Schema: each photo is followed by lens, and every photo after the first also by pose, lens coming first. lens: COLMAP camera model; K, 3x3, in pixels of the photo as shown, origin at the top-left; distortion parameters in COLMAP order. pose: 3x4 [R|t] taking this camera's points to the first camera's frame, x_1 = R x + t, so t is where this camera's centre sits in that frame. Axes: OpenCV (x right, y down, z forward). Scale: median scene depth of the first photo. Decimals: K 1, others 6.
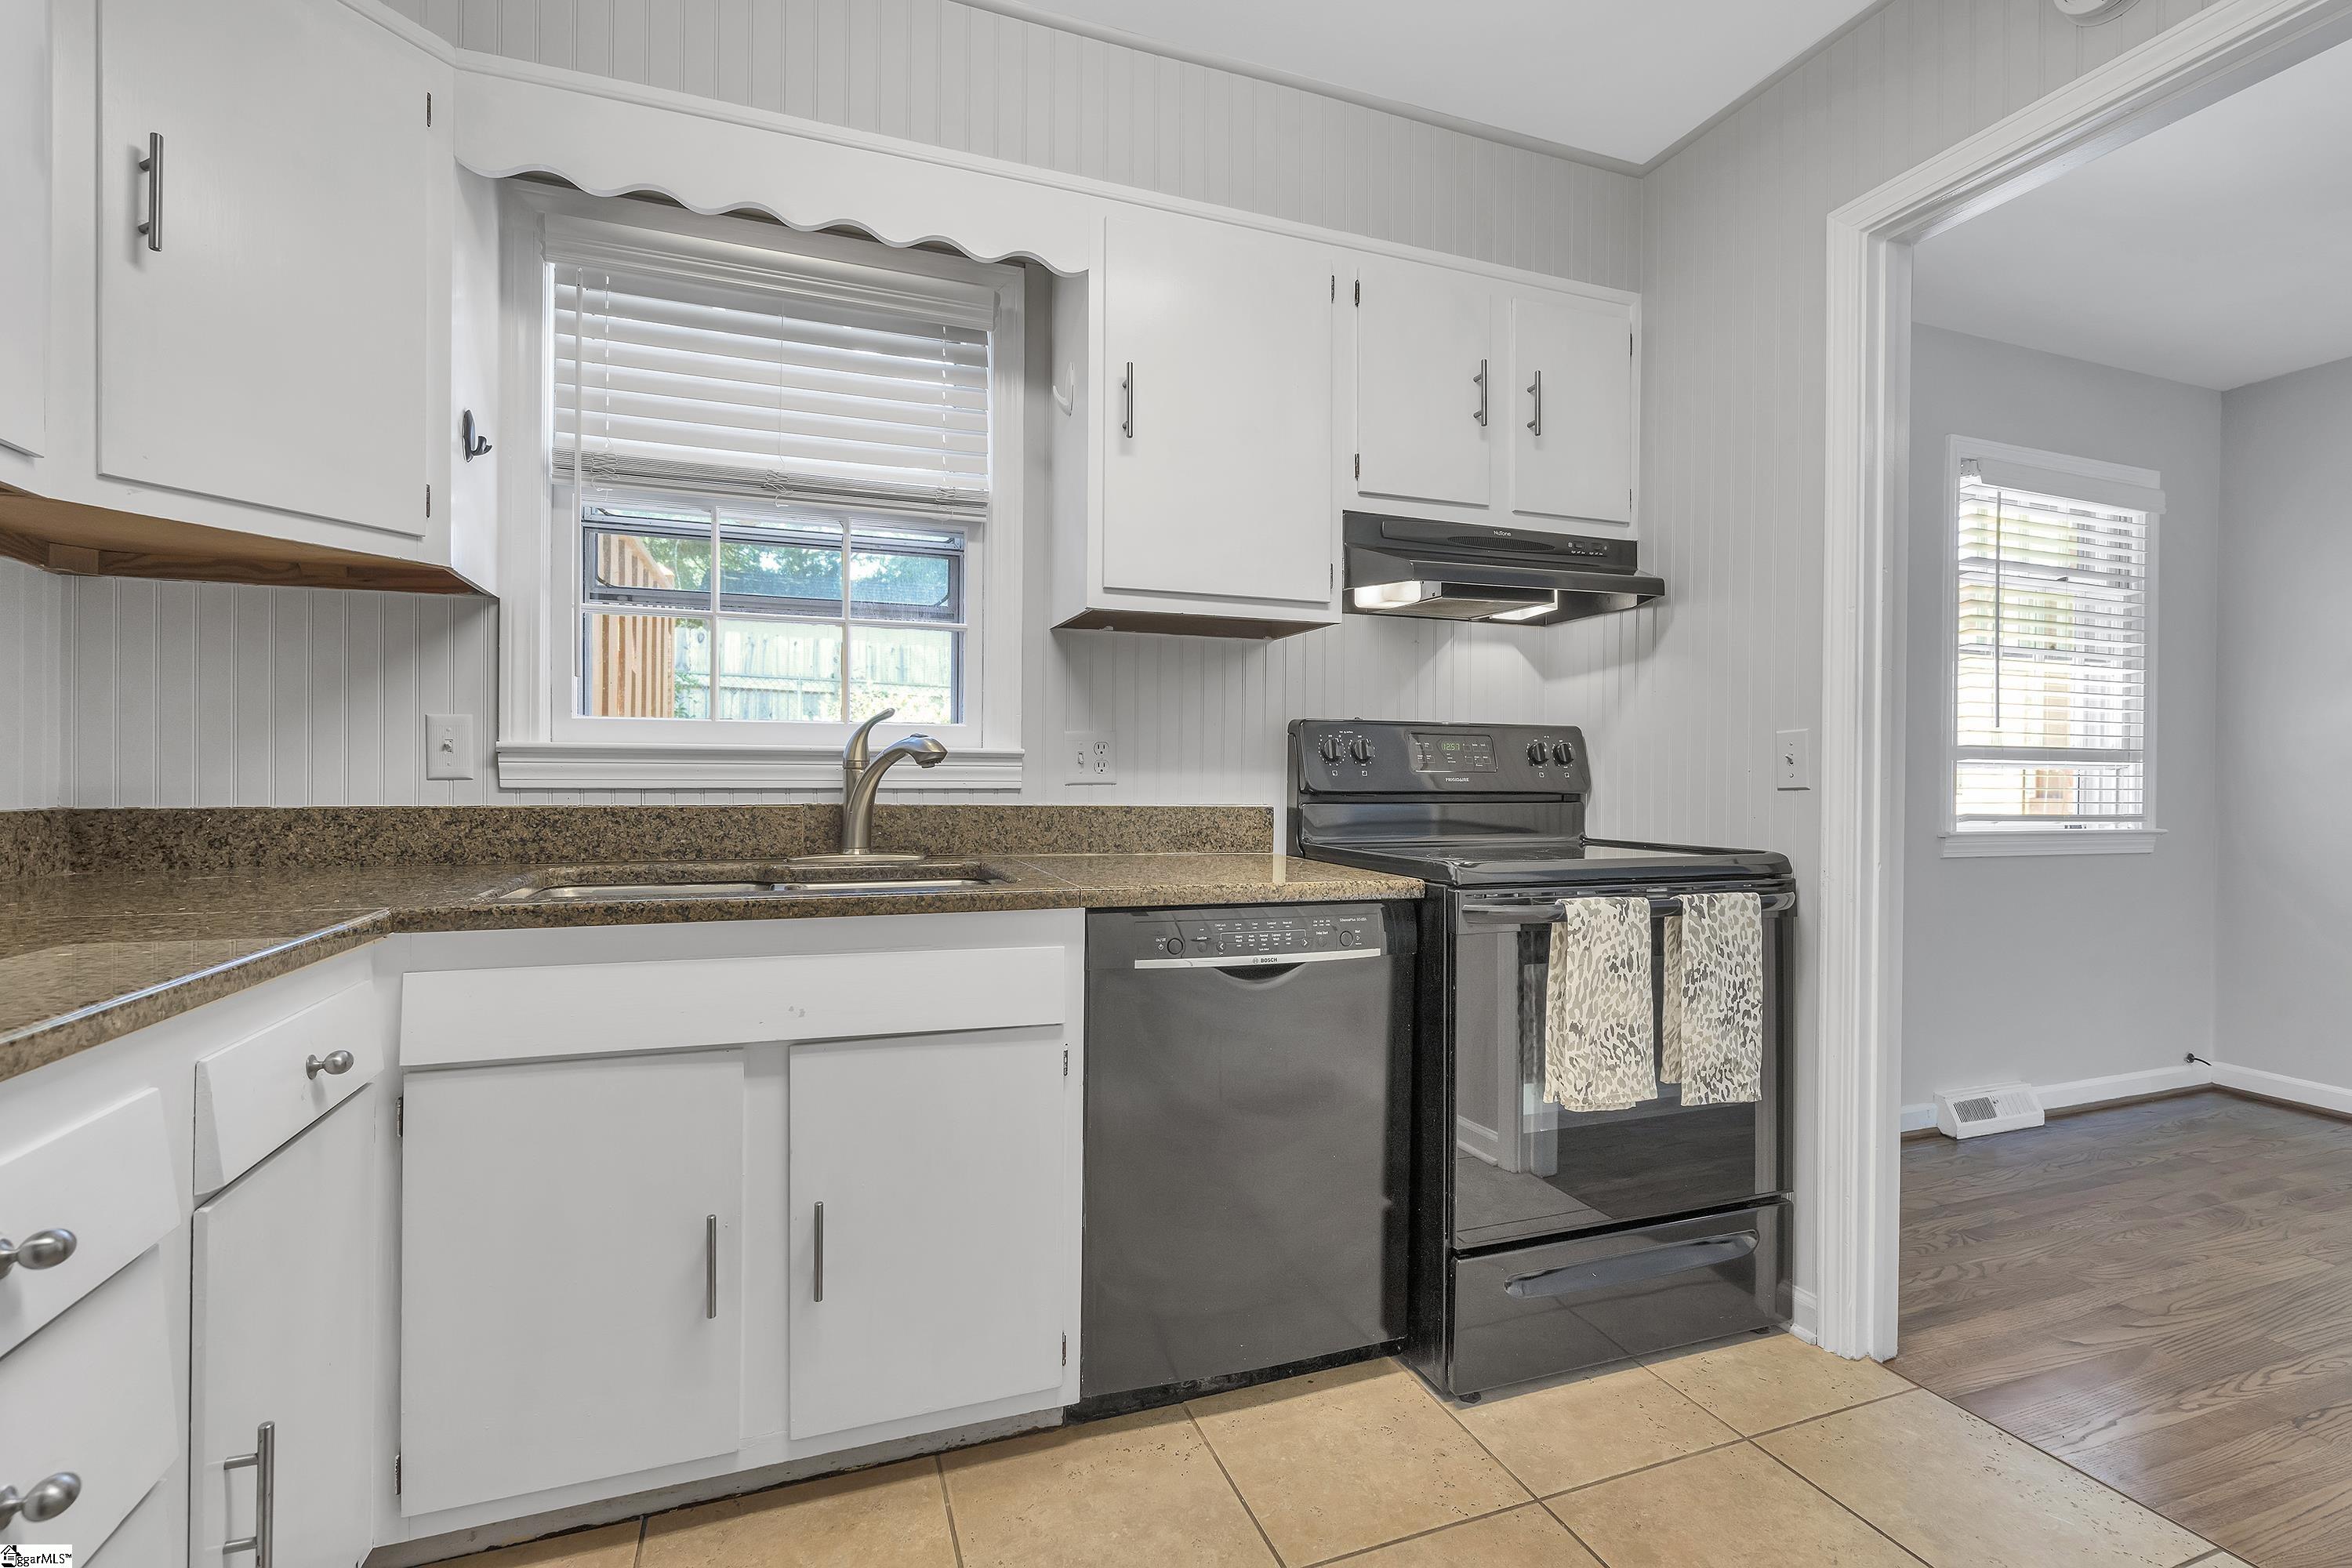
lens RADIAL K [[1050.8, 0, 1179.1], [0, 1050.8, 787.6], [0, 0, 1]] dist [-0.002710, 0.000625]
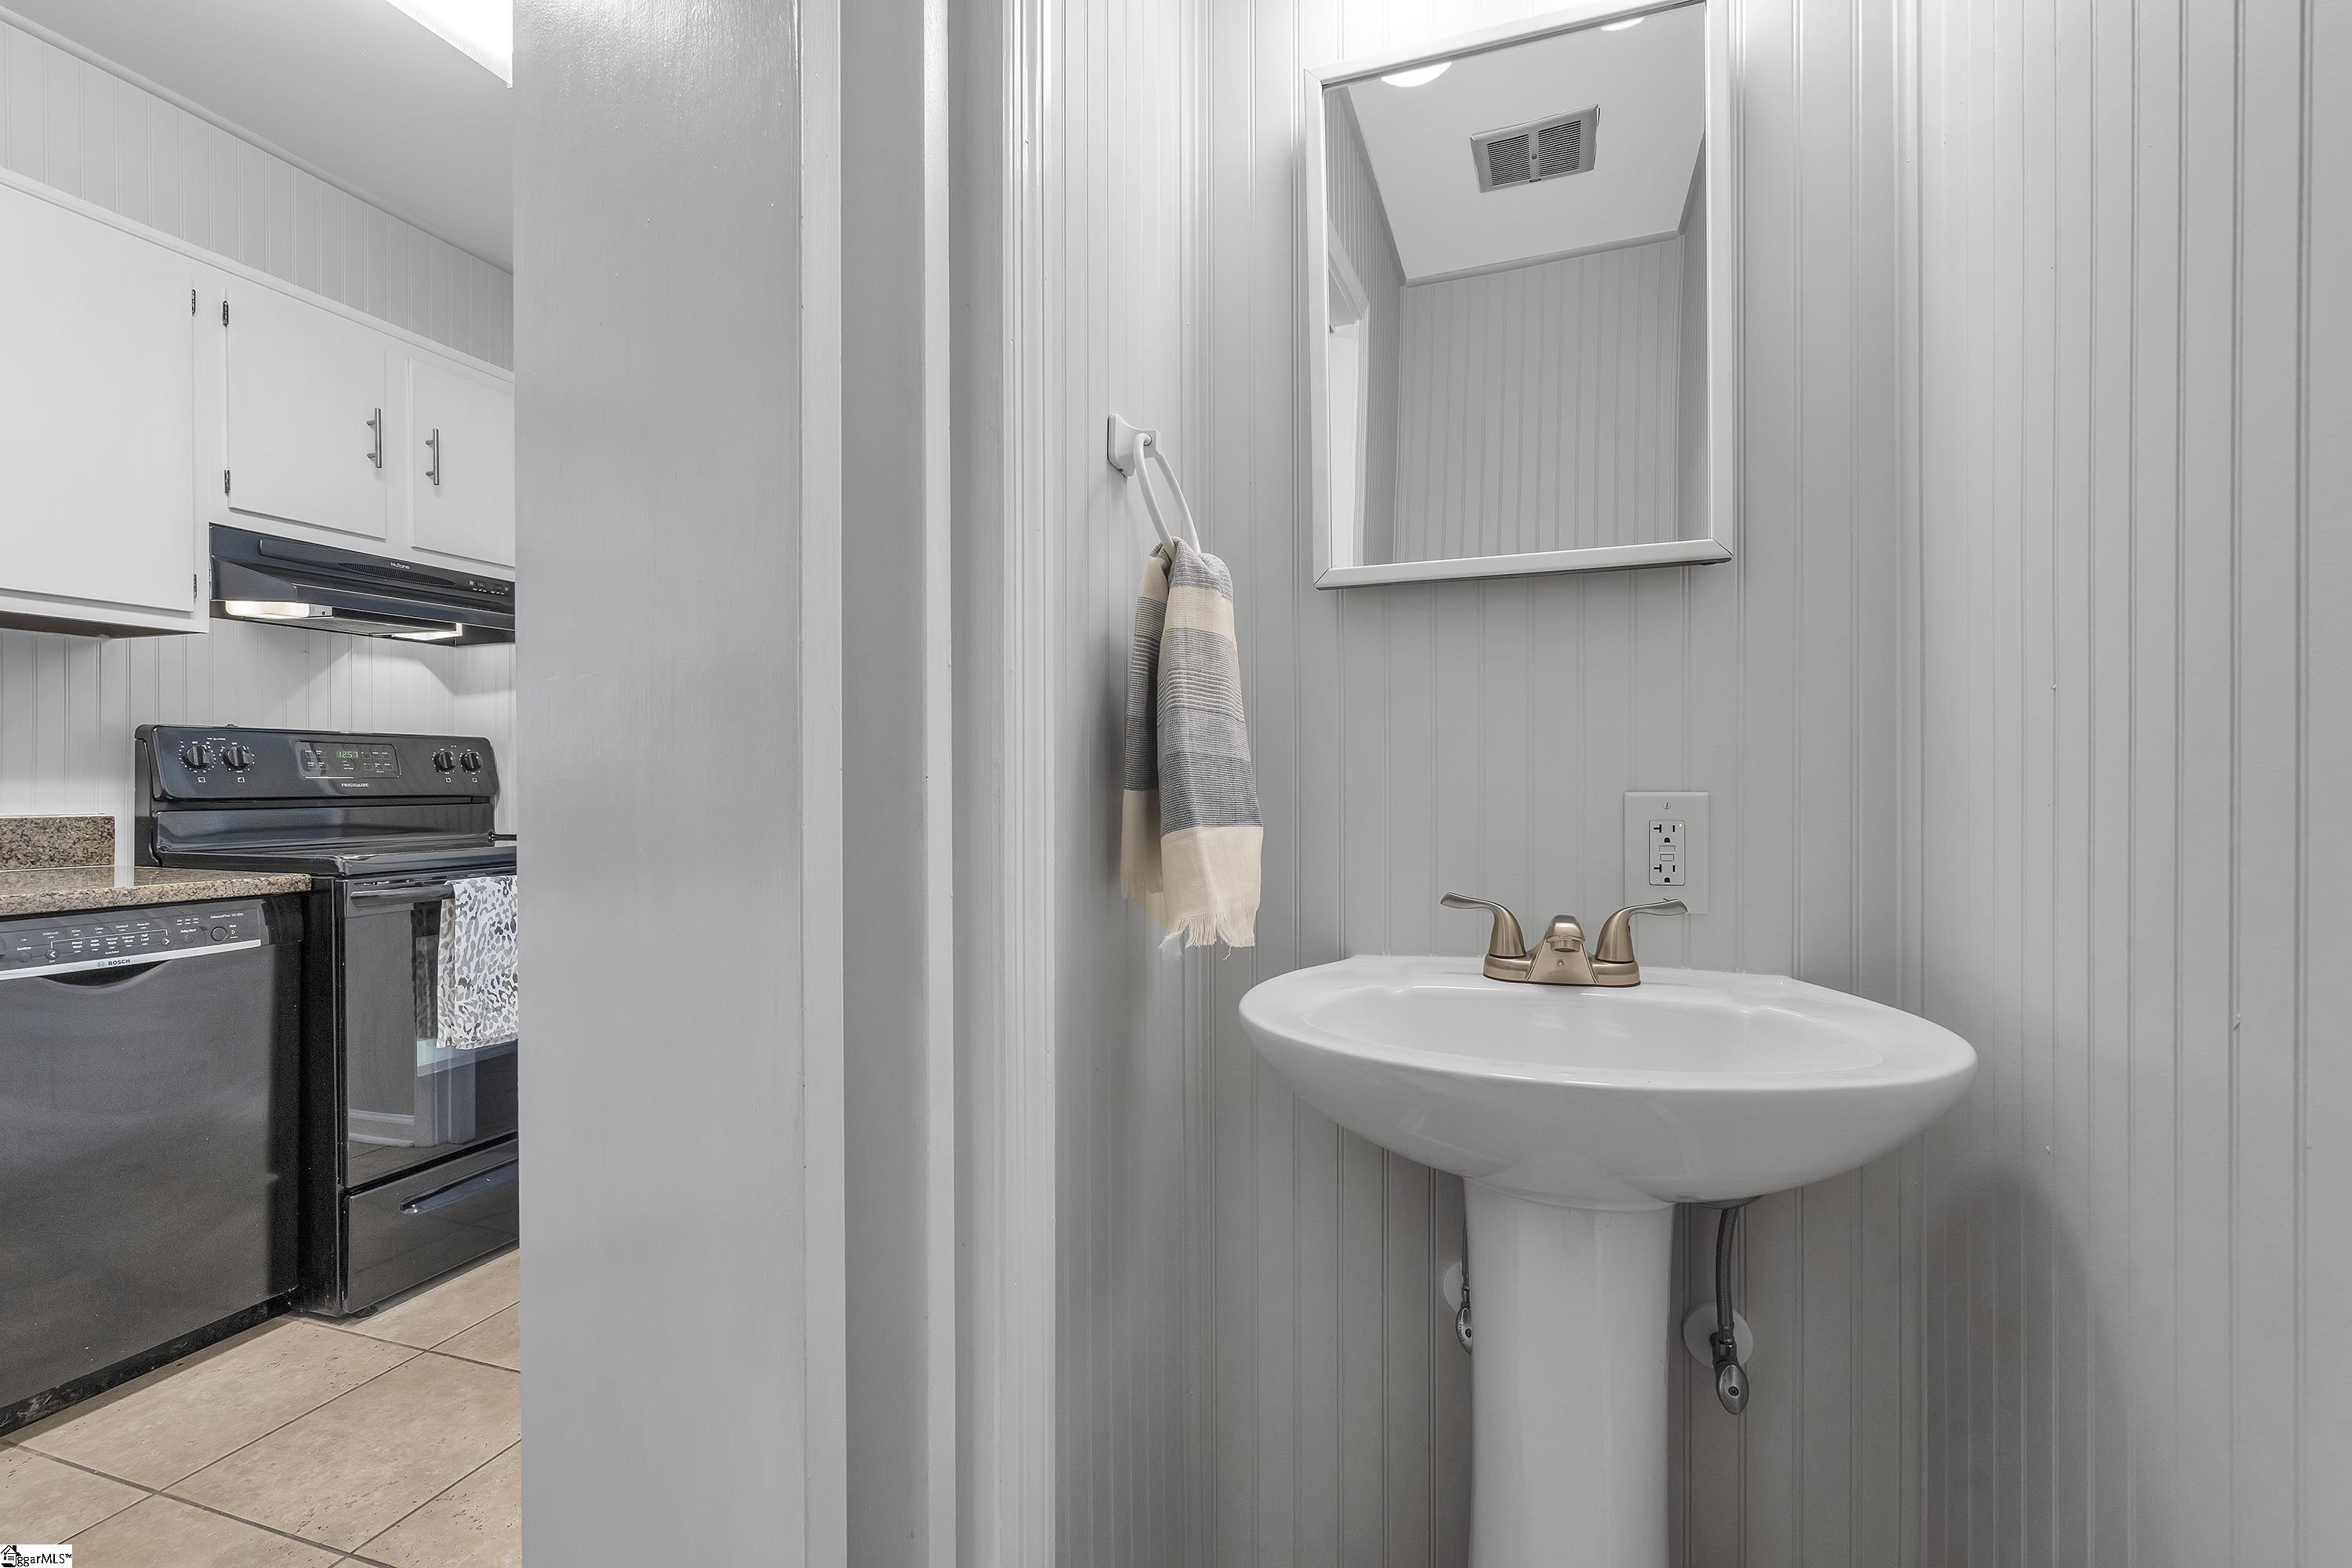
lens RADIAL K [[1050.8, 0, 1182.7], [0, 1050.8, 781.0], [0, 0, 1]] dist [-0.002710, 0.000625]
pose [[0.620302, -0.008168, 0.784320, -0.056397], [0.014553, 0.999893, -0.001096, 0.001794], [-0.784228, 0.012094, 0.620355, -0.357360]]
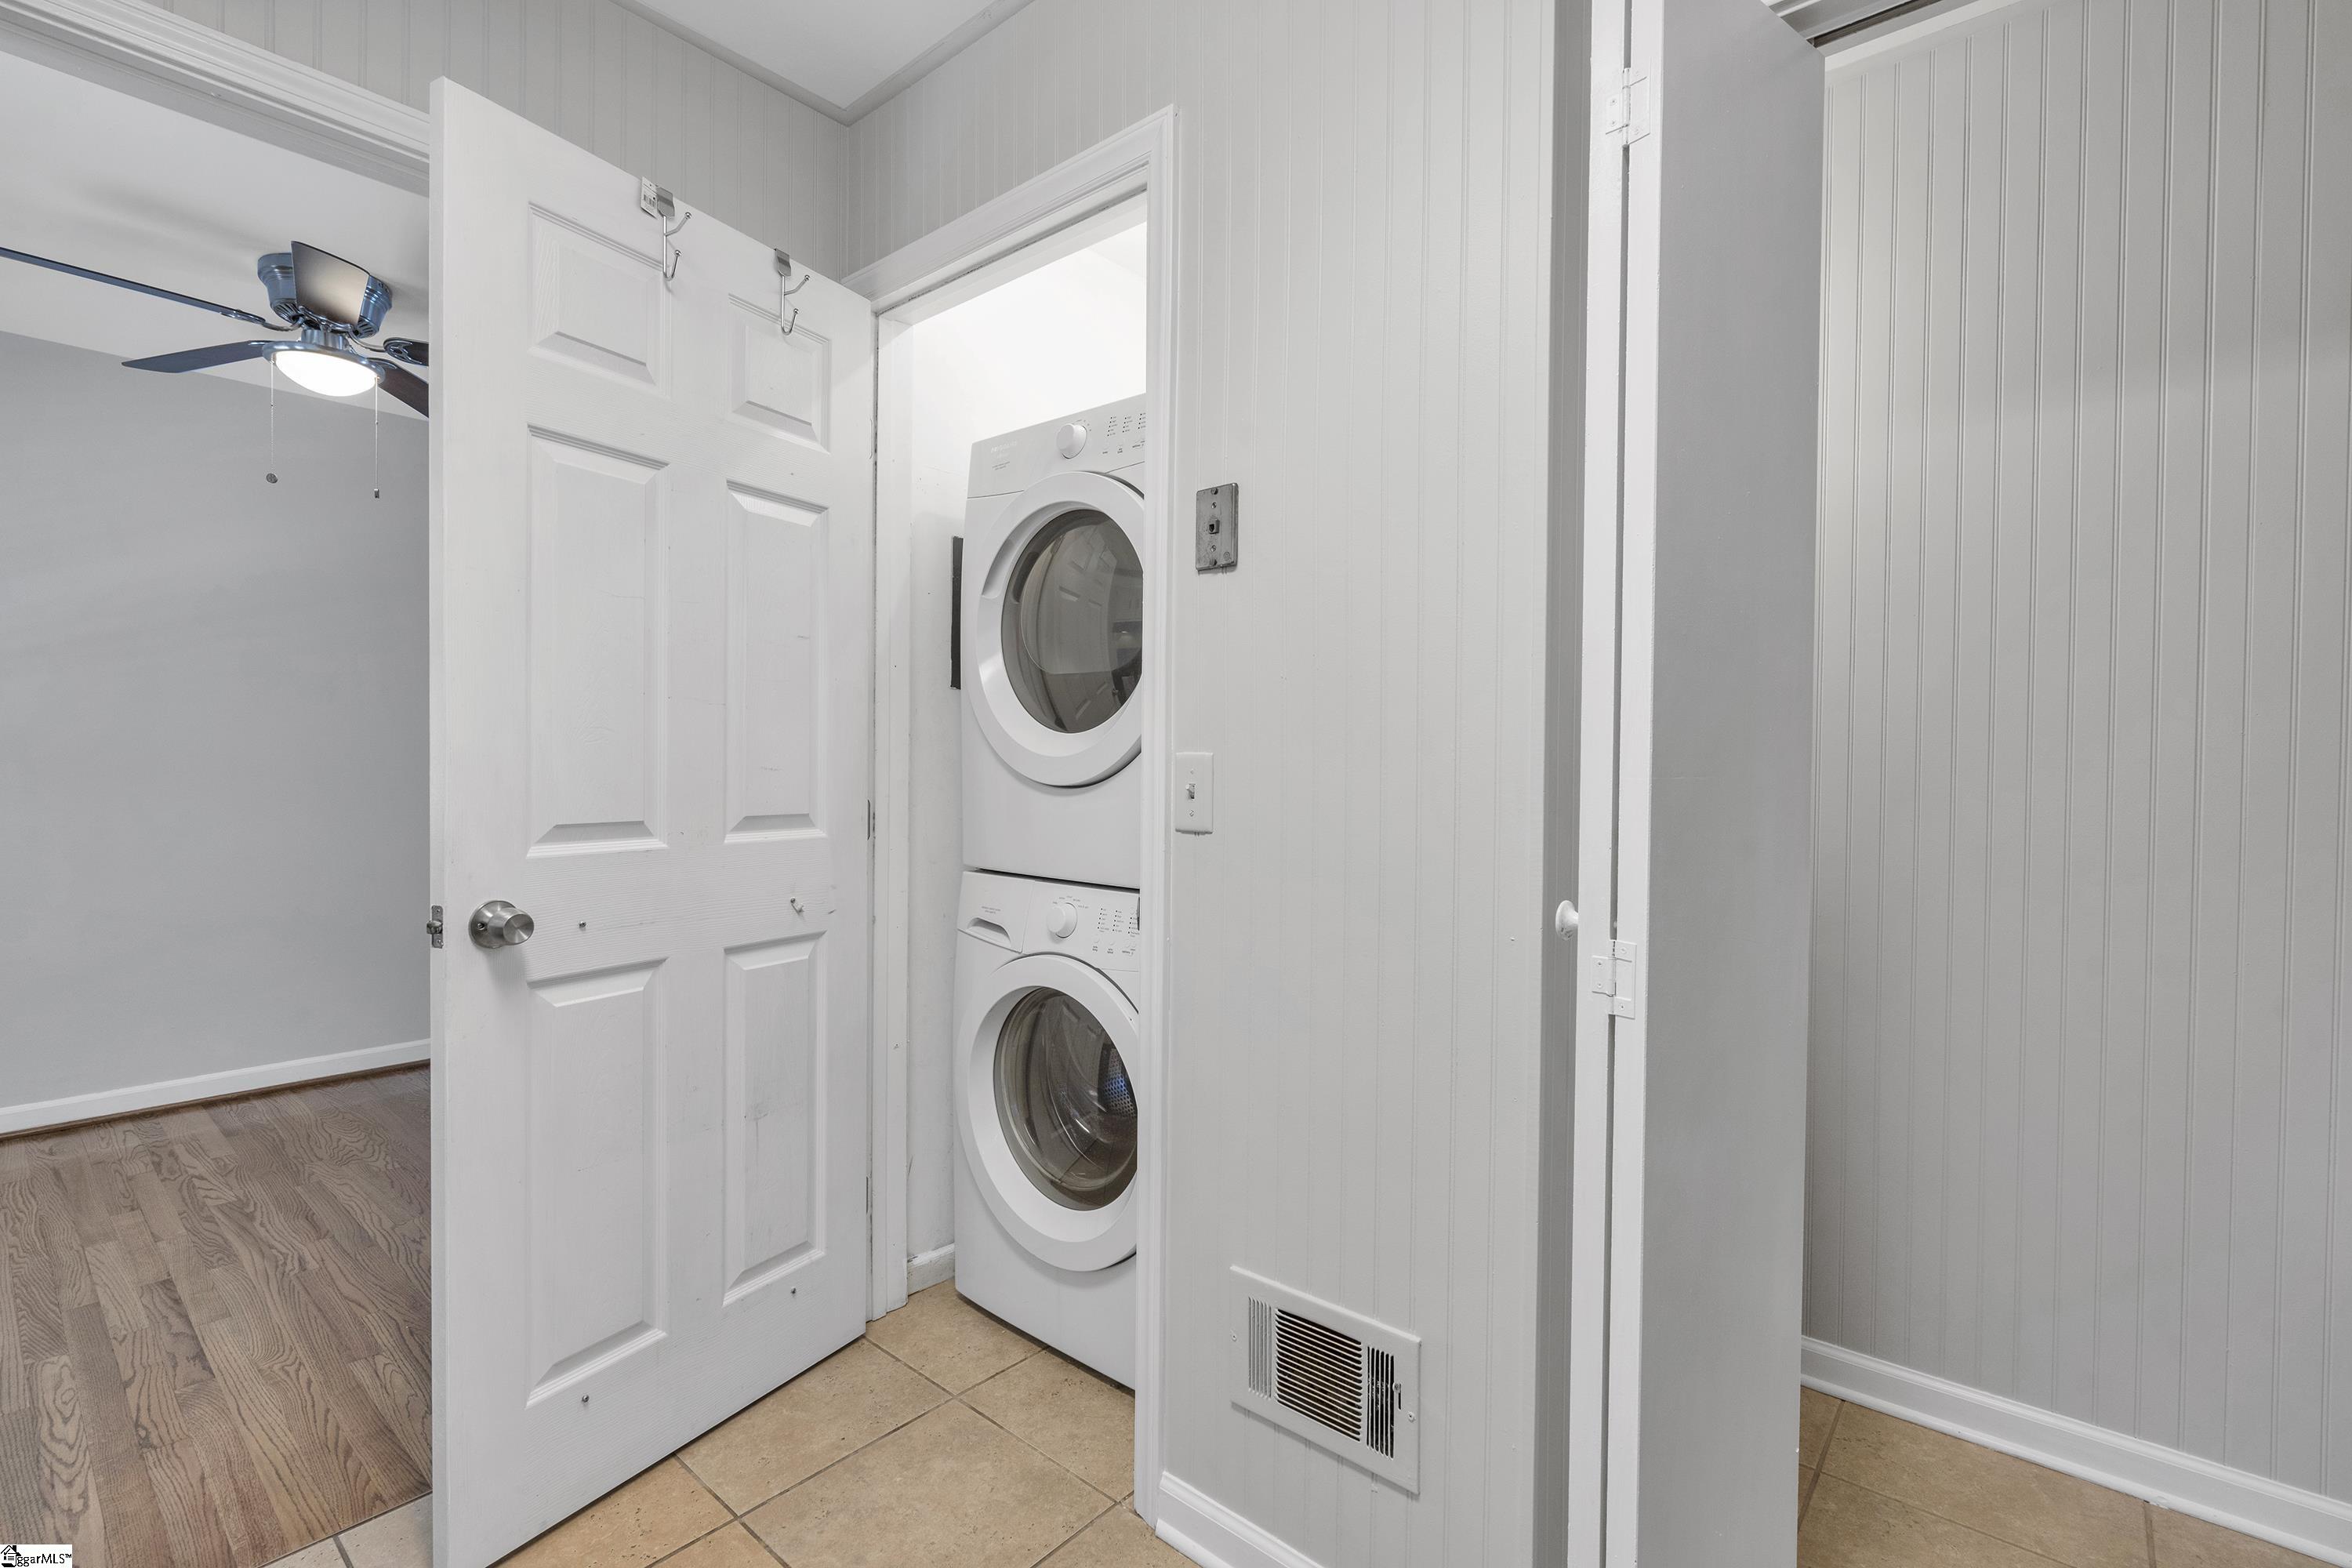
lens RADIAL K [[1050.8, 0, 1187.8], [0, 1050.8, 782.0], [0, 0, 1]] dist [-0.002710, 0.000625]
pose [[-0.497056, -0.023948, 0.867388, -0.266482], [-0.004105, 0.999673, 0.025248, -0.056256], [-0.867709, 0.008989, -0.496992, 0.591185]]
